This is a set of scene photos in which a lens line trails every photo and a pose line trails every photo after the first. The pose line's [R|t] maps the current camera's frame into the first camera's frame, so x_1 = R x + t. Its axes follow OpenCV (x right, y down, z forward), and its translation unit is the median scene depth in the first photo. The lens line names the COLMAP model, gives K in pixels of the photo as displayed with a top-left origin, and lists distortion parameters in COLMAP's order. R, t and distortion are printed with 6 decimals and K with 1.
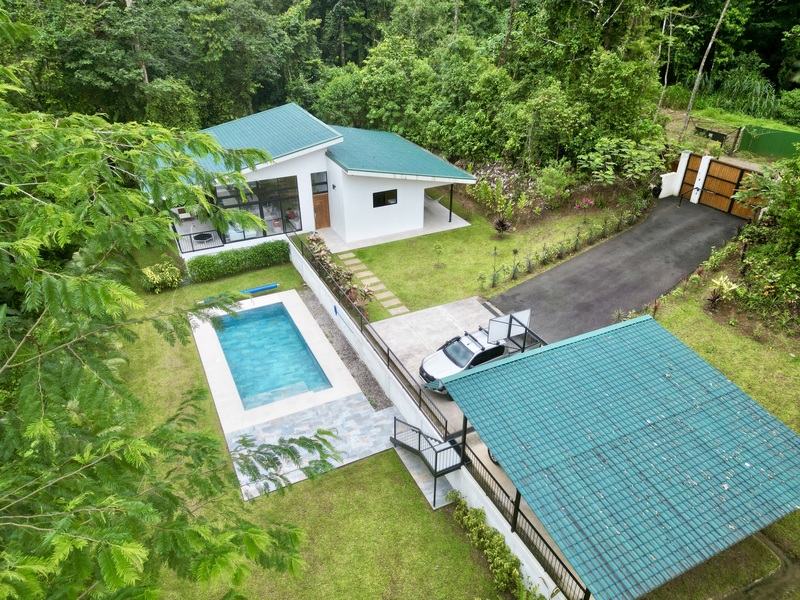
lens RADIAL K [[566.7, 0, 400.0], [0, 566.7, 300.0], [0, 0, 1]] dist [0.088758, -0.084009]
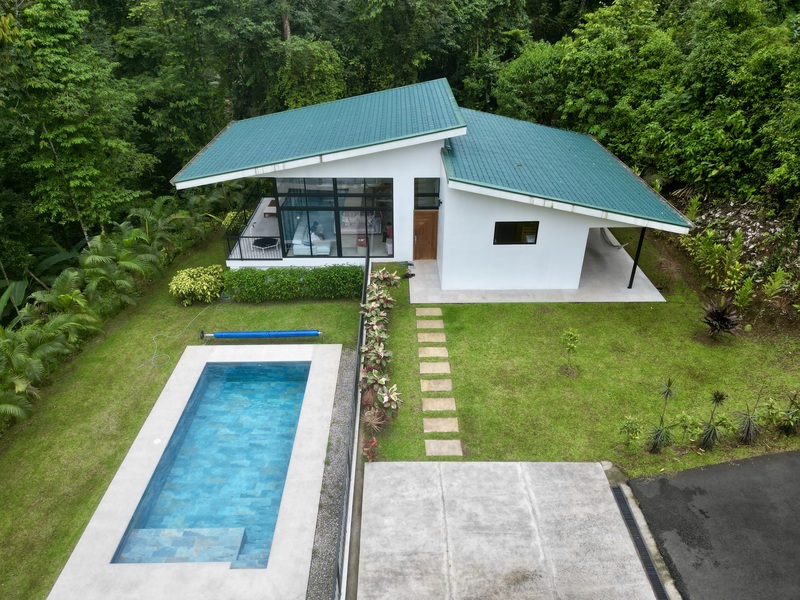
lens RADIAL K [[566.7, 0, 400.0], [0, 566.7, 300.0], [0, 0, 1]] dist [0.088758, -0.084009]
pose [[0.903459, 0.218210, -0.368980, 0.099588], [-0.218803, 0.974915, 0.040808, -0.101302], [0.368629, 0.043866, 0.928541, 0.365778]]
